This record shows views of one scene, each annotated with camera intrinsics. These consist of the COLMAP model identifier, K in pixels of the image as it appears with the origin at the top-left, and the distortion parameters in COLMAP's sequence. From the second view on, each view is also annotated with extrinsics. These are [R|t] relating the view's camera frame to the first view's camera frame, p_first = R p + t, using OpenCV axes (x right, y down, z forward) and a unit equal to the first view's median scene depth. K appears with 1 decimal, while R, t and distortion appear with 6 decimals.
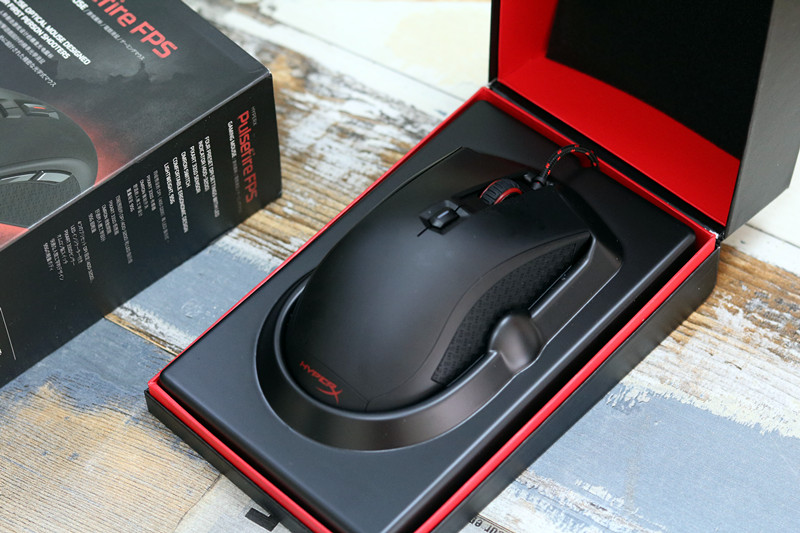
lens RADIAL K [[1798.0, 0, 400.0], [0, 1798.0, 266.5], [0, 0, 1]] dist [-0.037378, -0.537414]
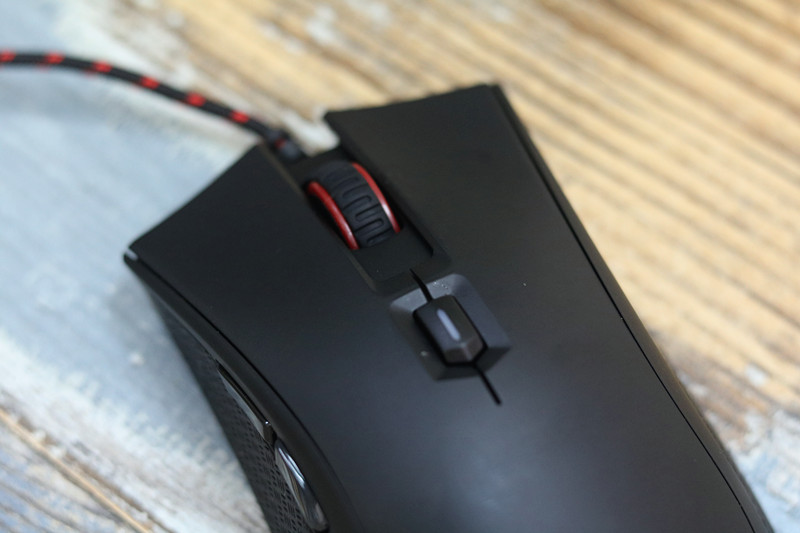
lens RADIAL K [[1798.0, 0, 400.0], [0, 1798.0, 266.5], [0, 0, 1]] dist [-0.037378, -0.537414]
pose [[0.994319, 0.106392, -0.003353, -0.040759], [-0.101187, 0.954508, 0.280491, -0.103855], [0.033042, -0.278558, 0.959851, 0.653237]]
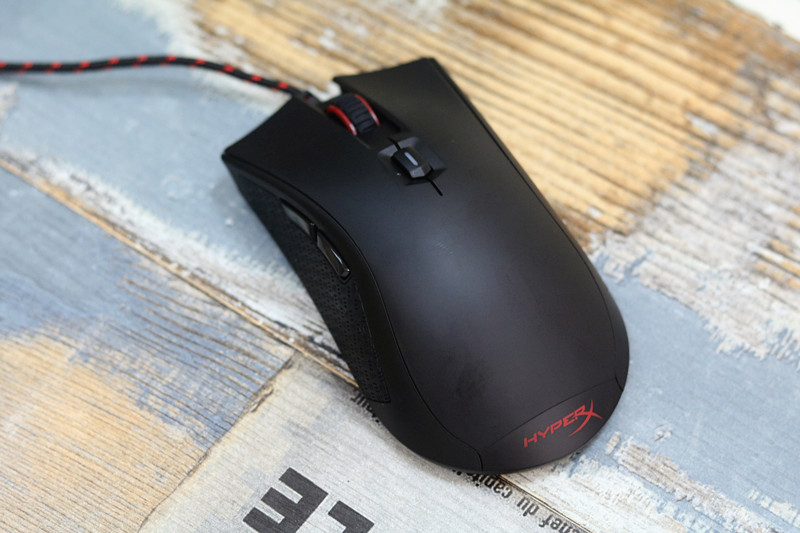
lens RADIAL K [[1798.0, 0, 400.0], [0, 1798.0, 266.5], [0, 0, 1]] dist [-0.037378, -0.537414]
pose [[0.998573, 0.053401, 0.000768, -0.033484], [-0.053097, 0.991139, 0.121758, -0.034035], [0.005741, -0.121625, 0.992560, 0.349279]]
